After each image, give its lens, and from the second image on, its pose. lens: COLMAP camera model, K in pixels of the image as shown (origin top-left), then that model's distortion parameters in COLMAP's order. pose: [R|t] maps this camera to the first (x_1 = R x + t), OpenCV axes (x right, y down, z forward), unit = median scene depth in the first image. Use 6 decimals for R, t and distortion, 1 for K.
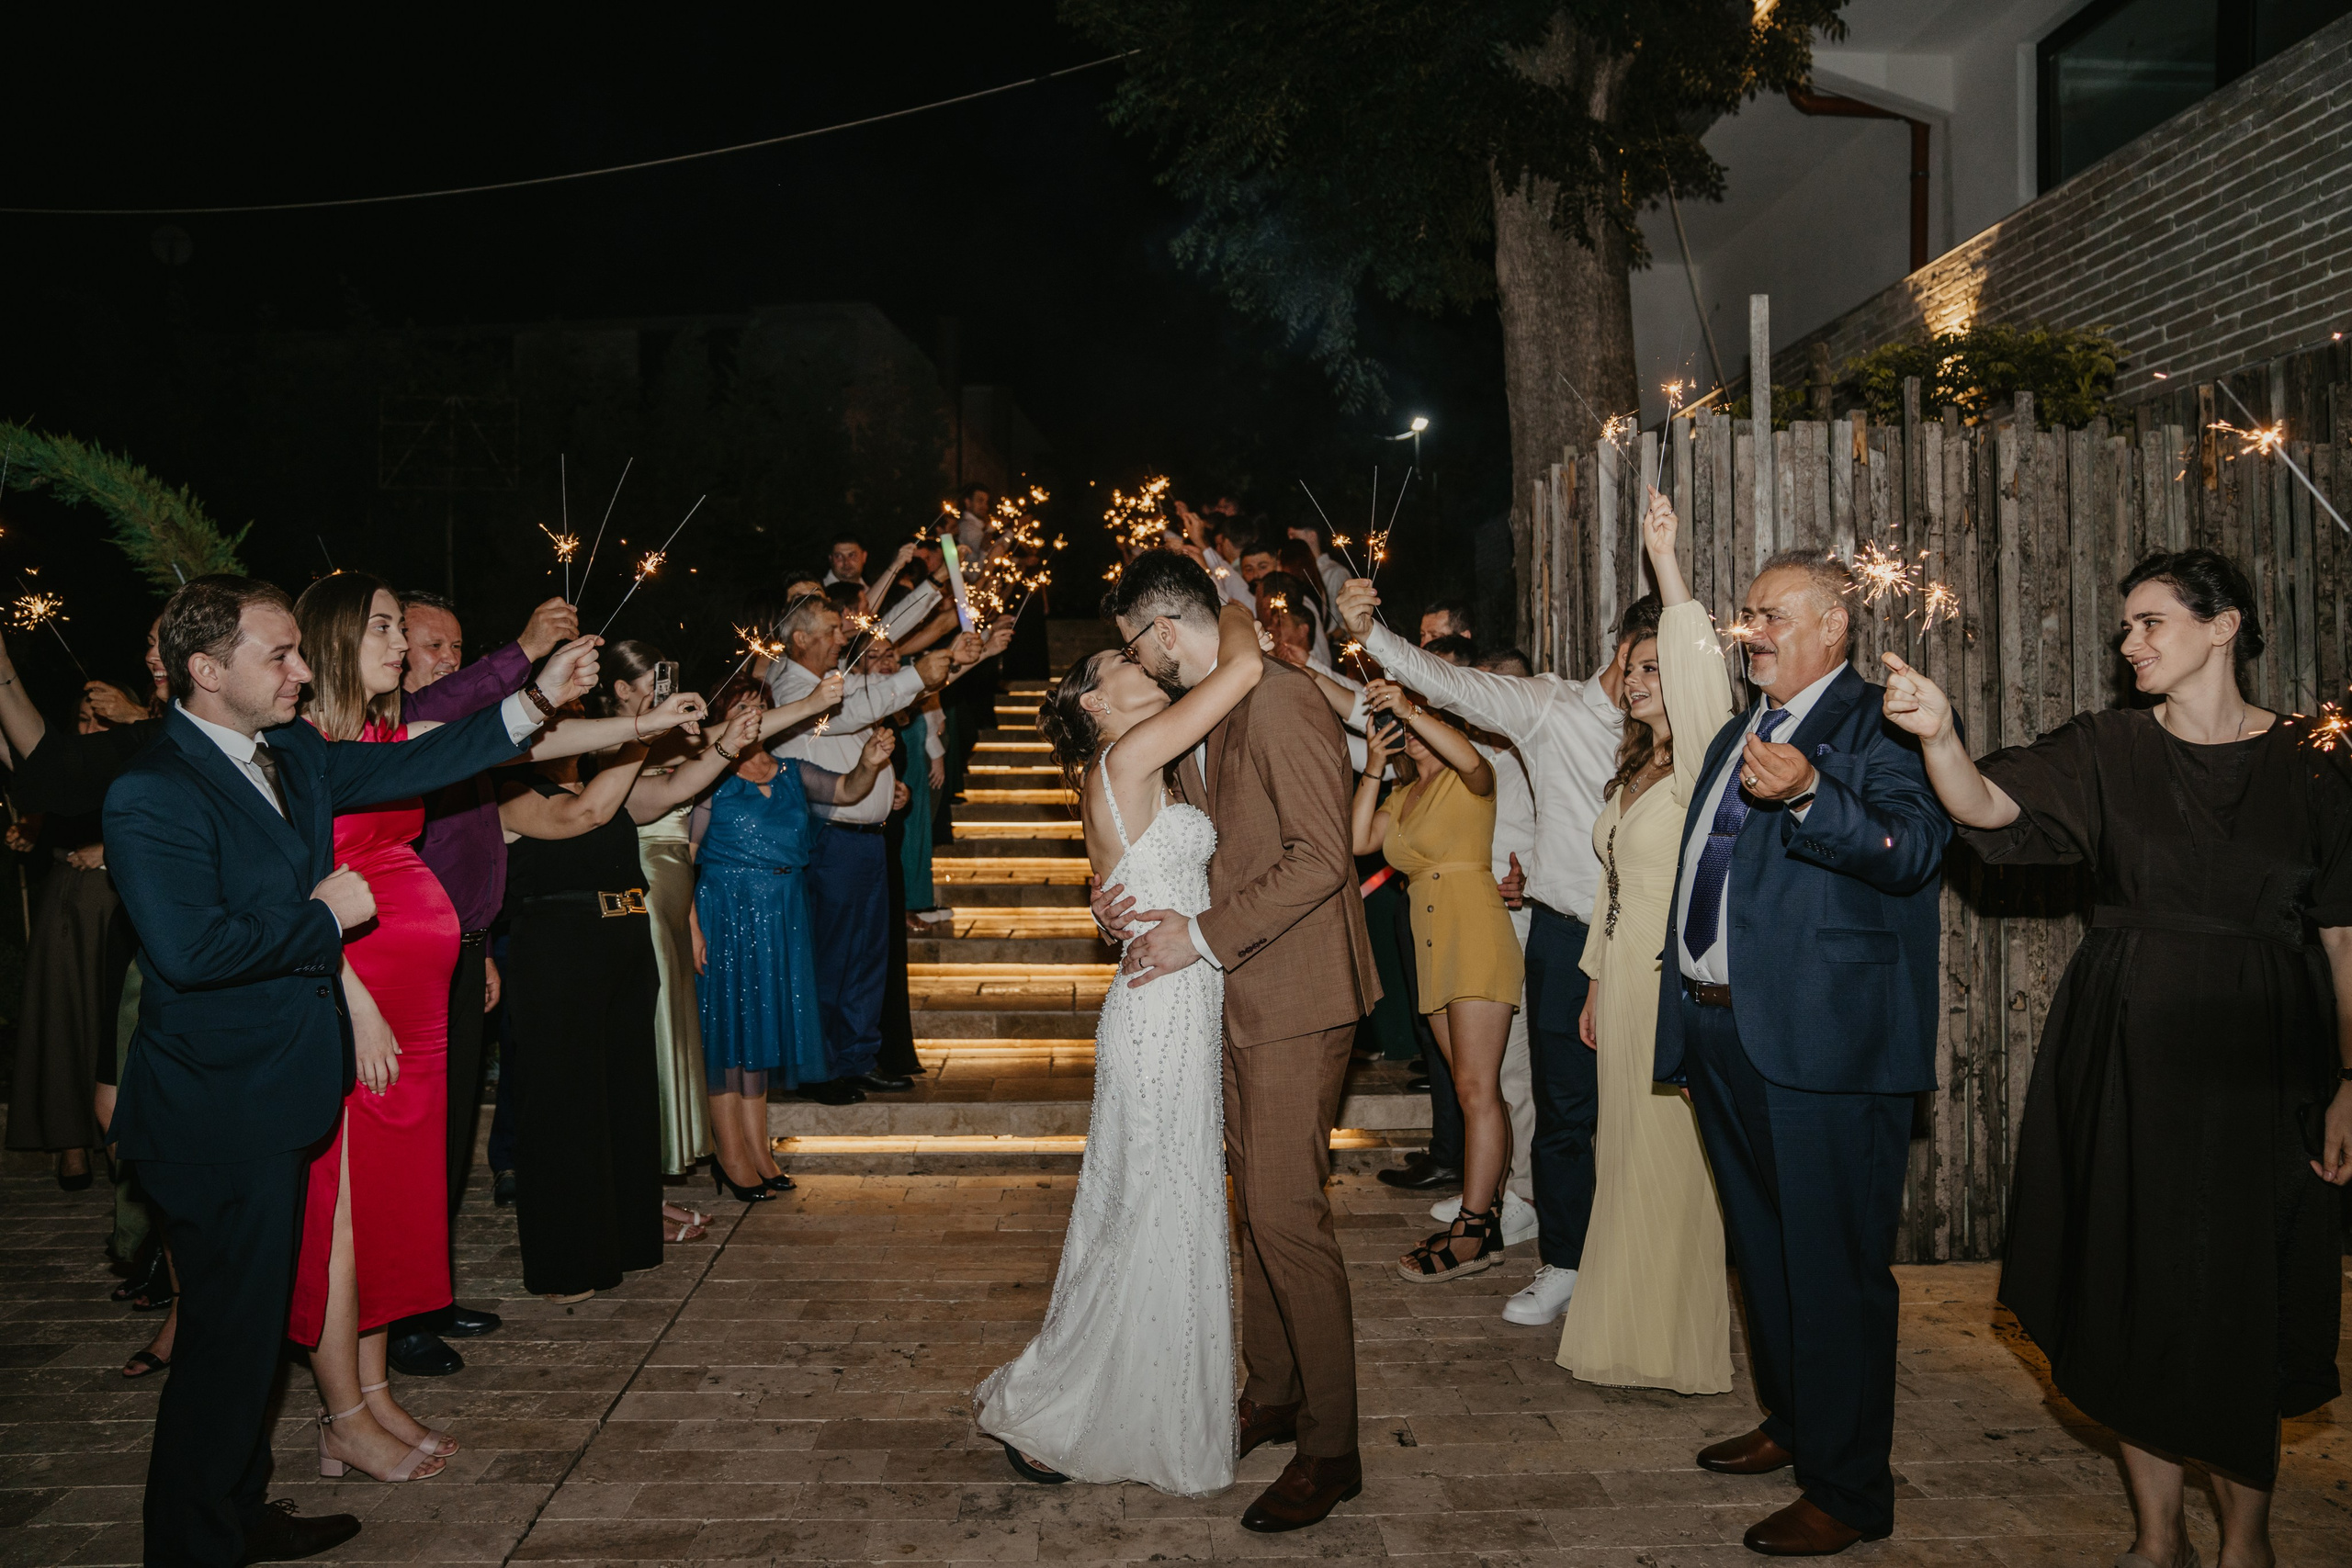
lens RADIAL K [[1624.7, 0, 1176.0], [0, 1624.7, 784.0], [0, 0, 1]] dist [-0.126722, 0.094554]
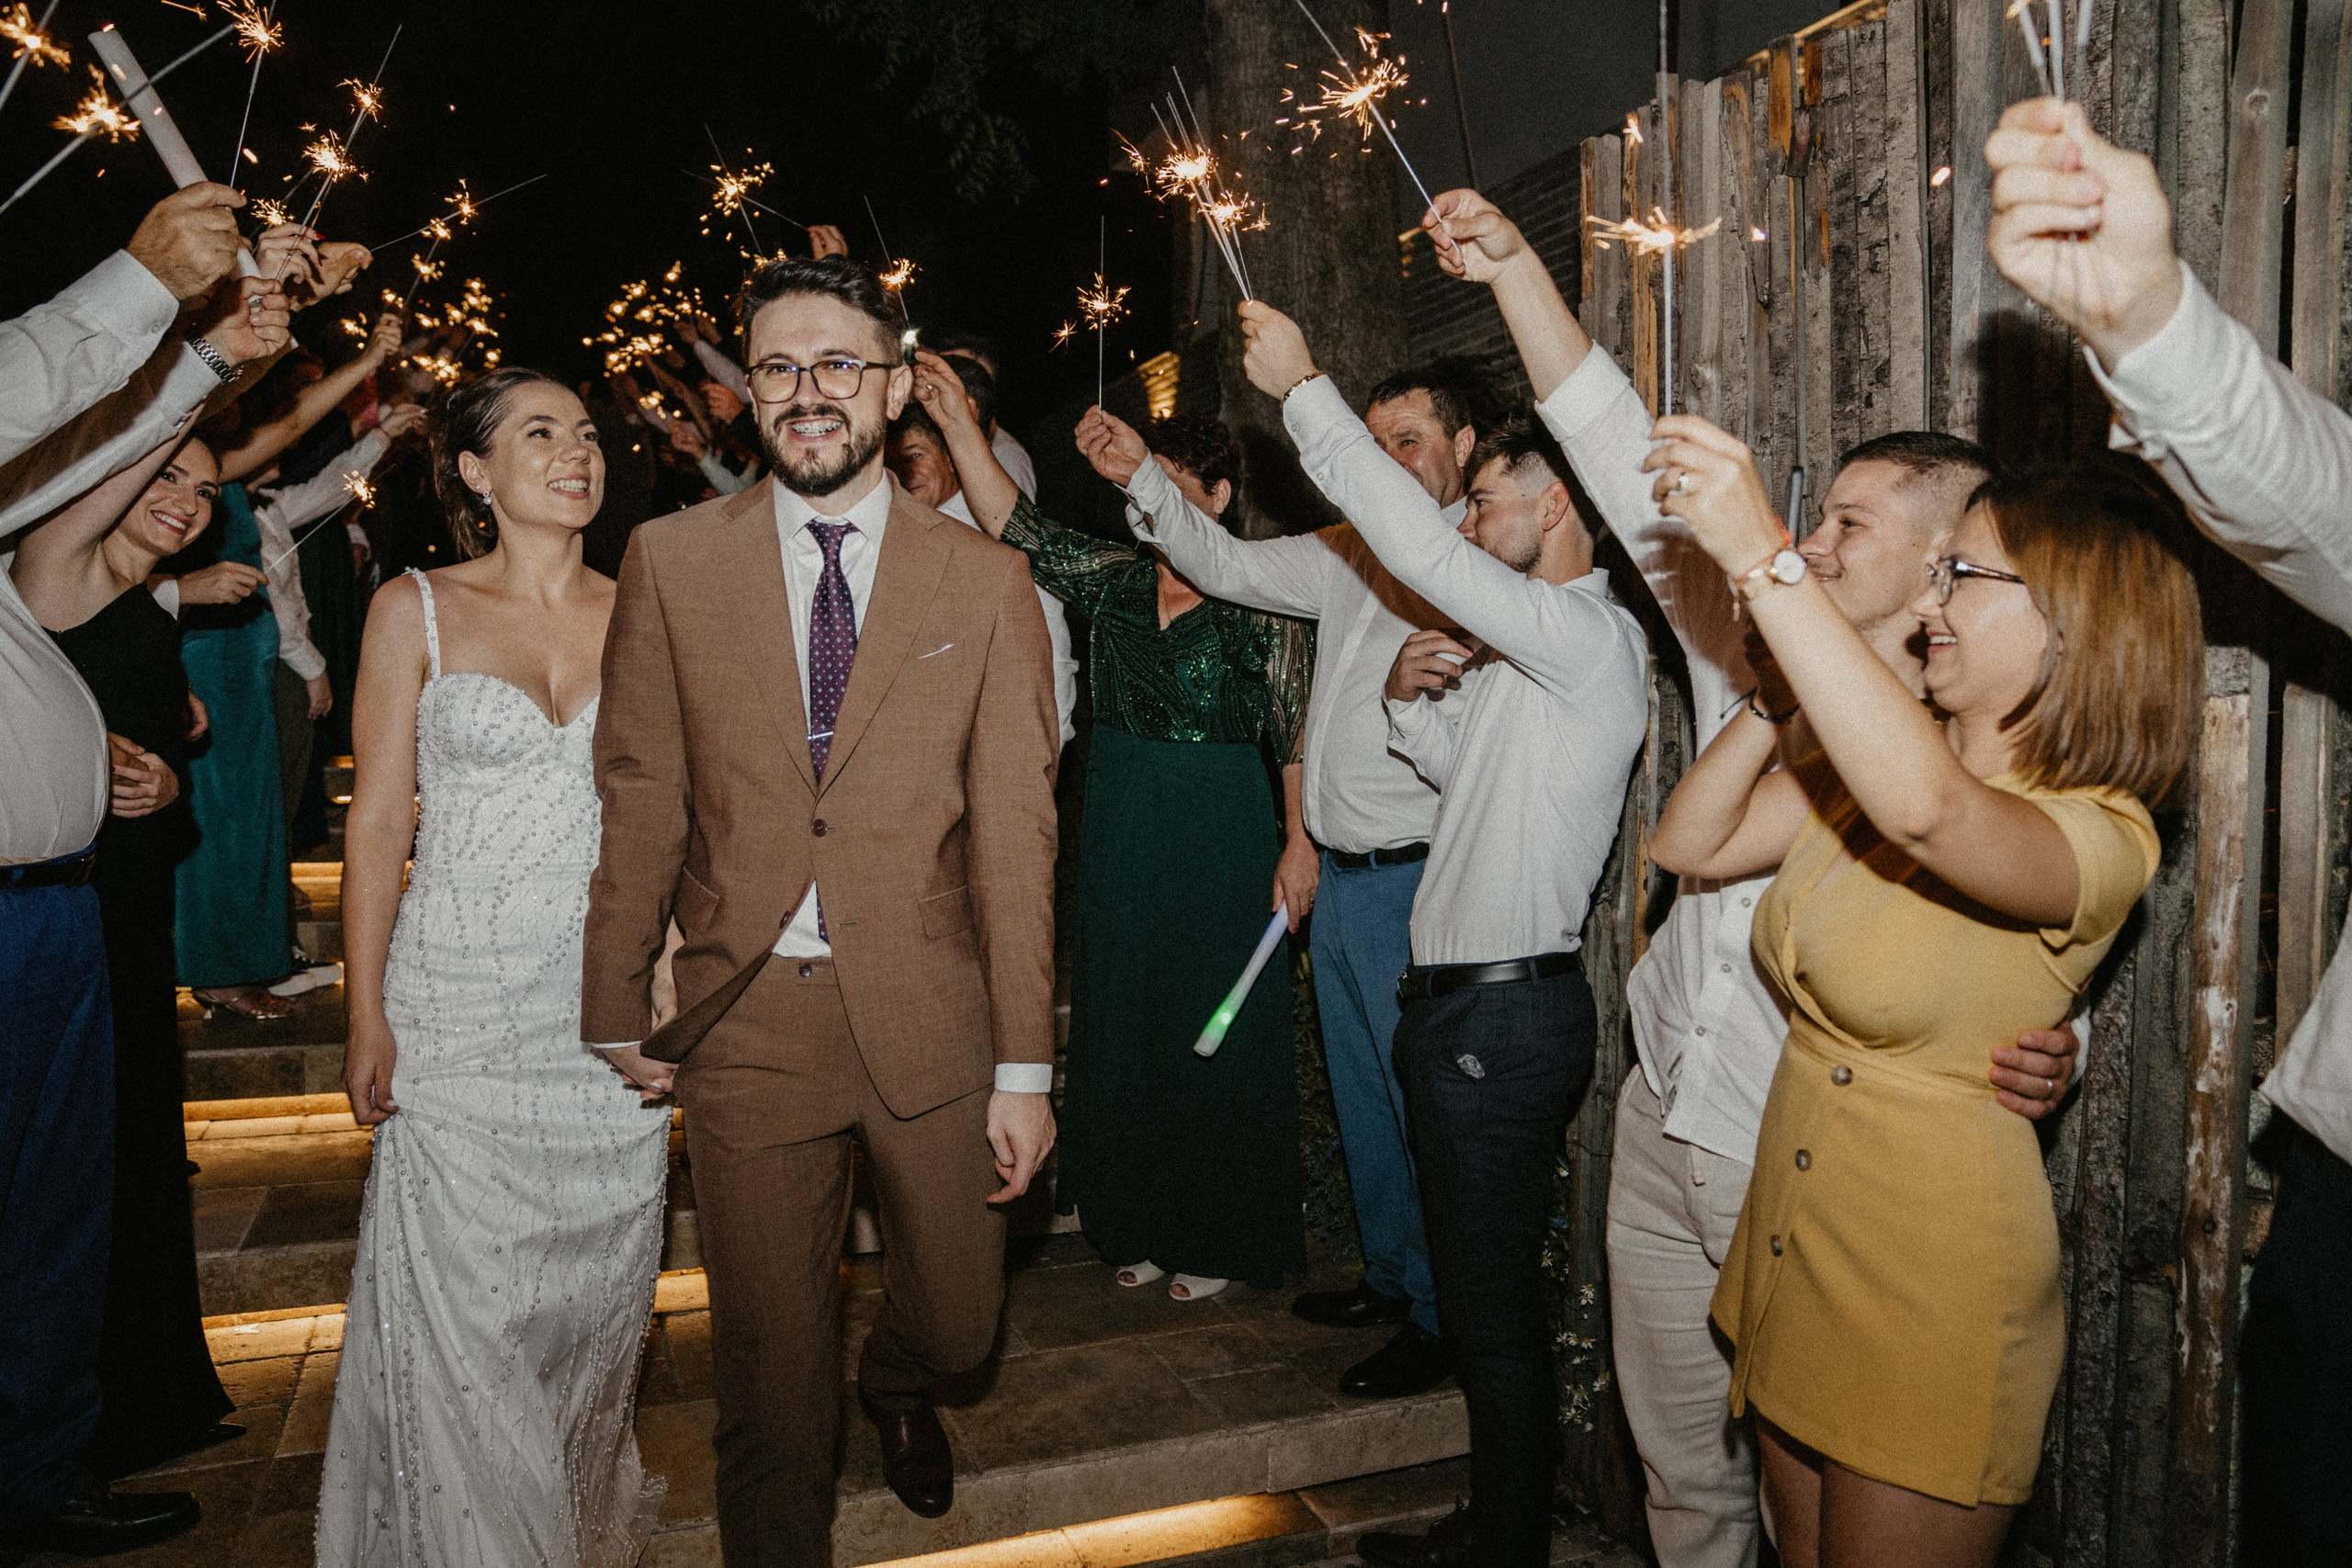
lens RADIAL K [[1624.7, 0, 1176.0], [0, 1624.7, 784.0], [0, 0, 1]] dist [-0.126722, 0.094554]
pose [[0.947582, -0.007706, 0.319419, -0.072799], [-0.005404, 0.999180, 0.040136, -0.011588], [-0.319467, -0.039758, 0.946763, 0.741848]]
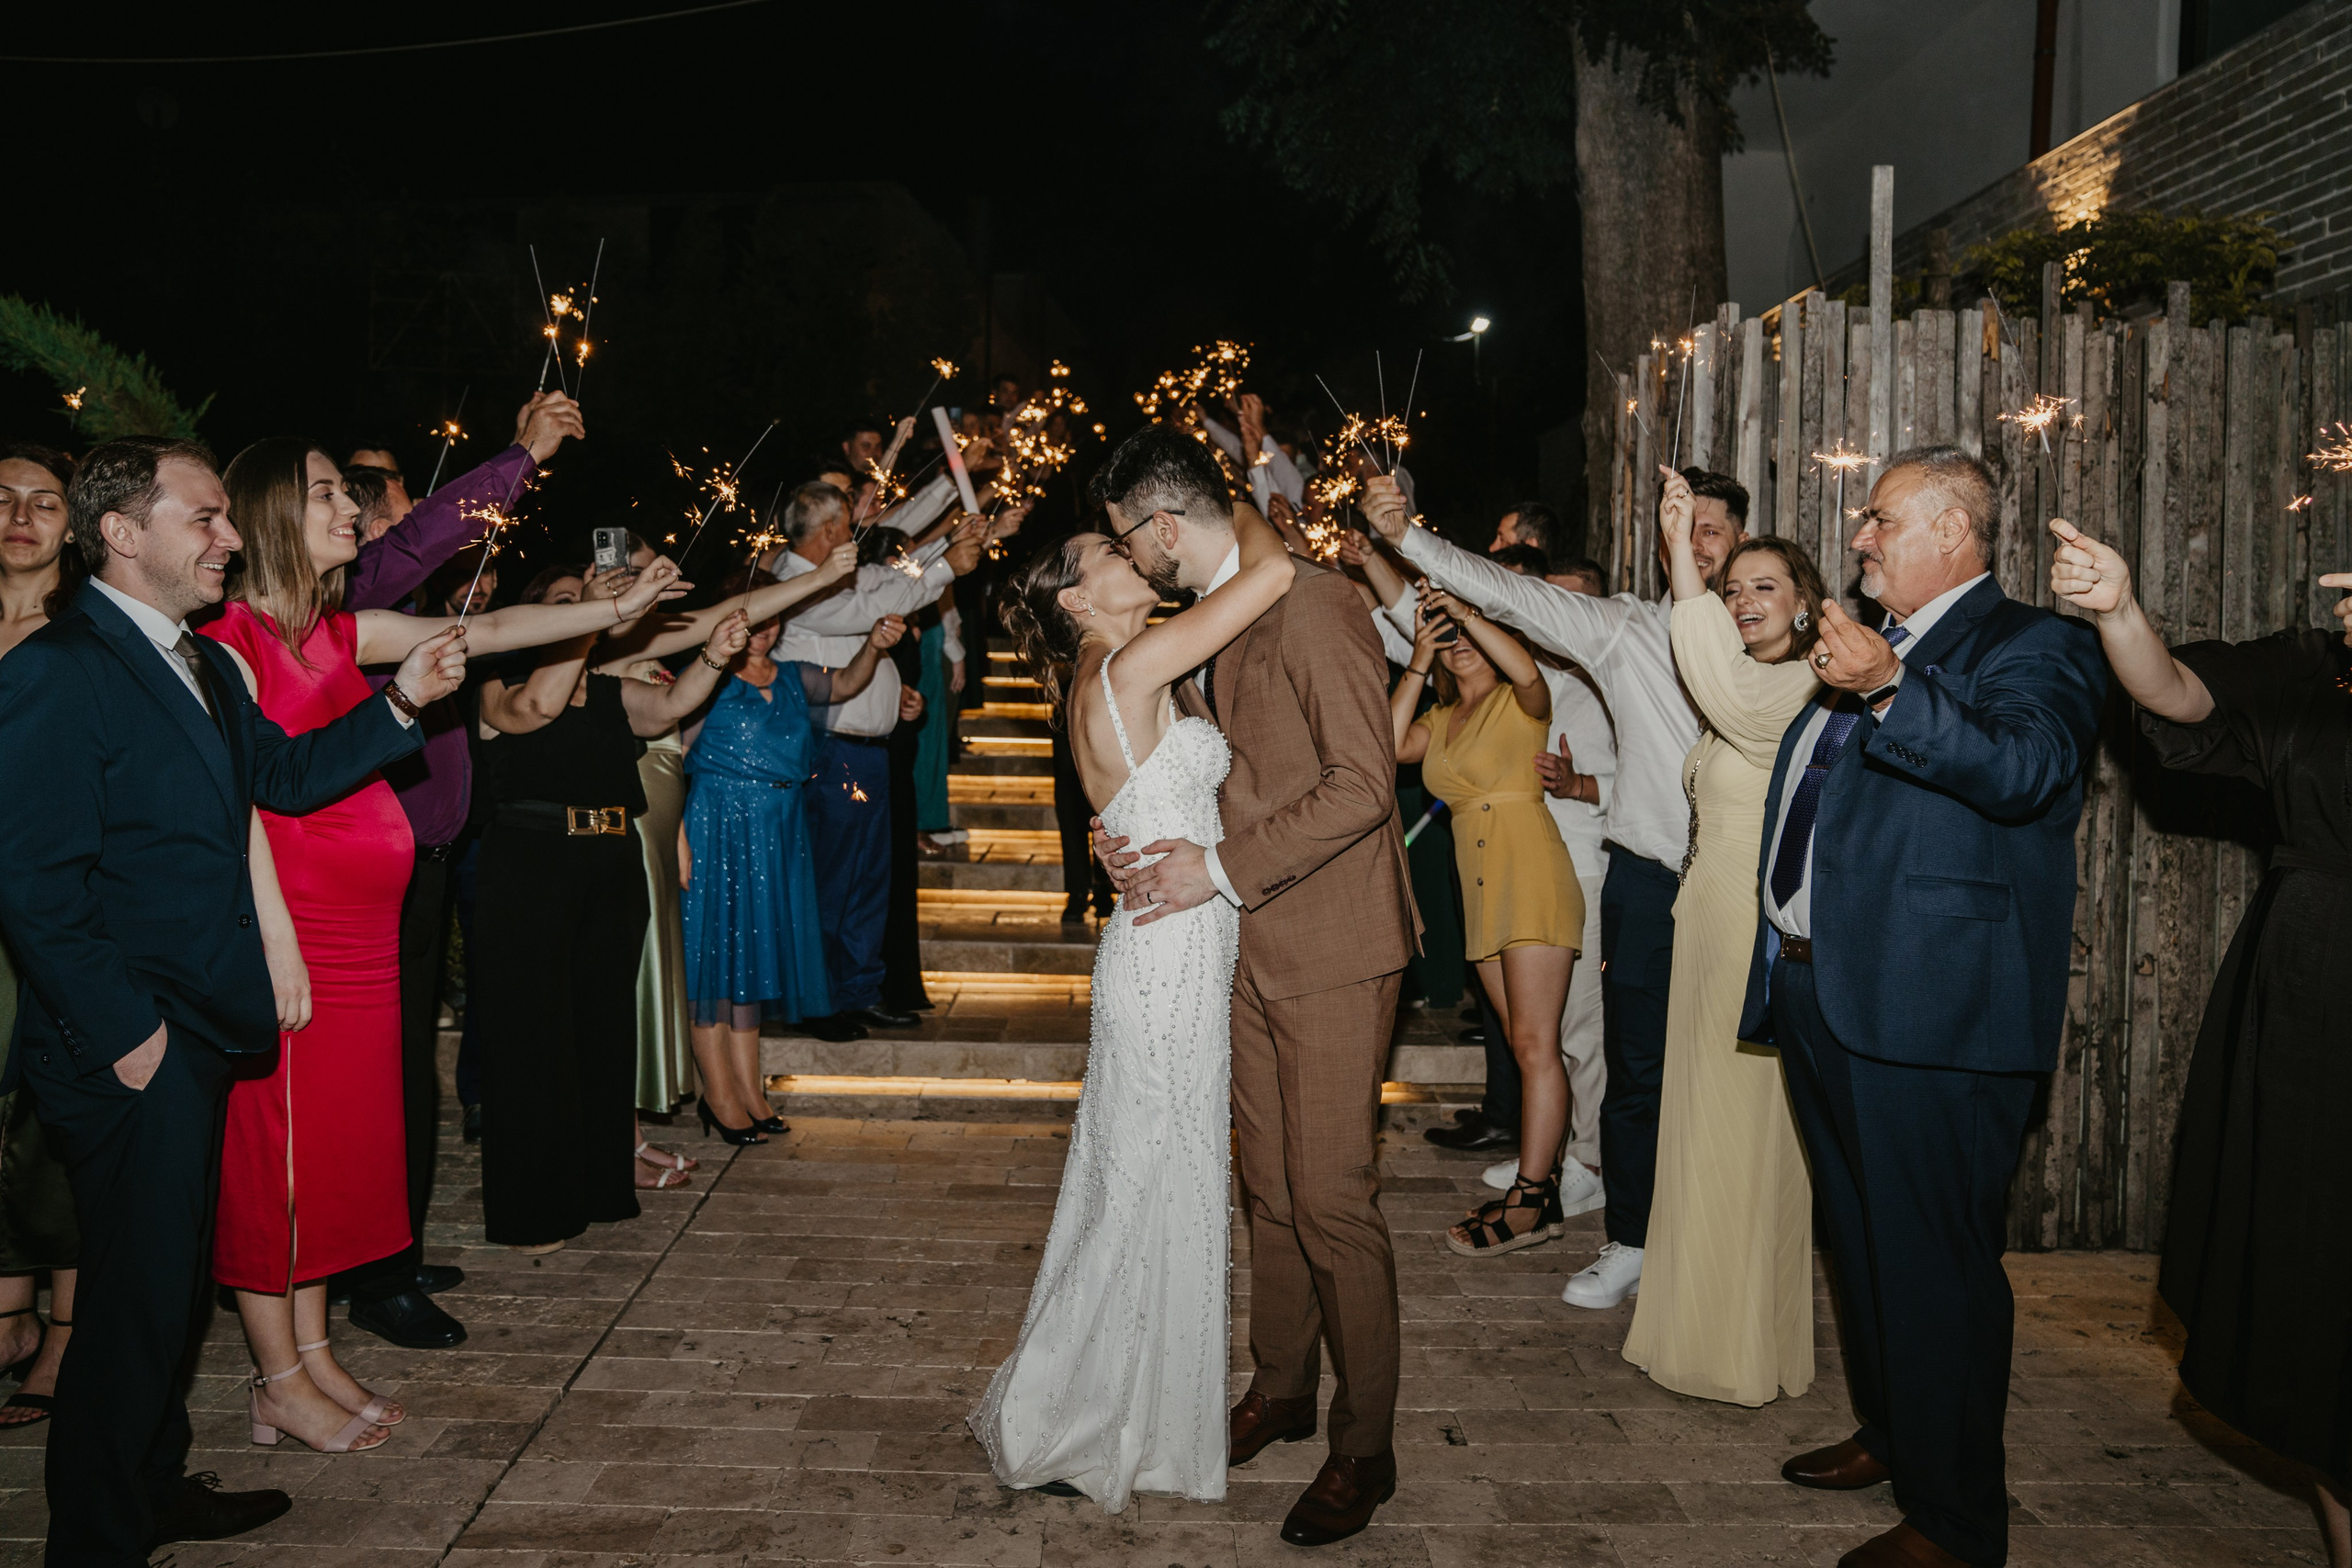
lens RADIAL K [[1714.1, 0, 1174.7], [0, 1714.1, 764.6], [0, 0, 1]] dist [-0.124680, 0.092148]
pose [[0.999509, 0.023717, -0.020466, -0.002118], [-0.022963, 0.999076, 0.036323, 0.002123], [0.021309, -0.035835, 0.999131, 0.047577]]
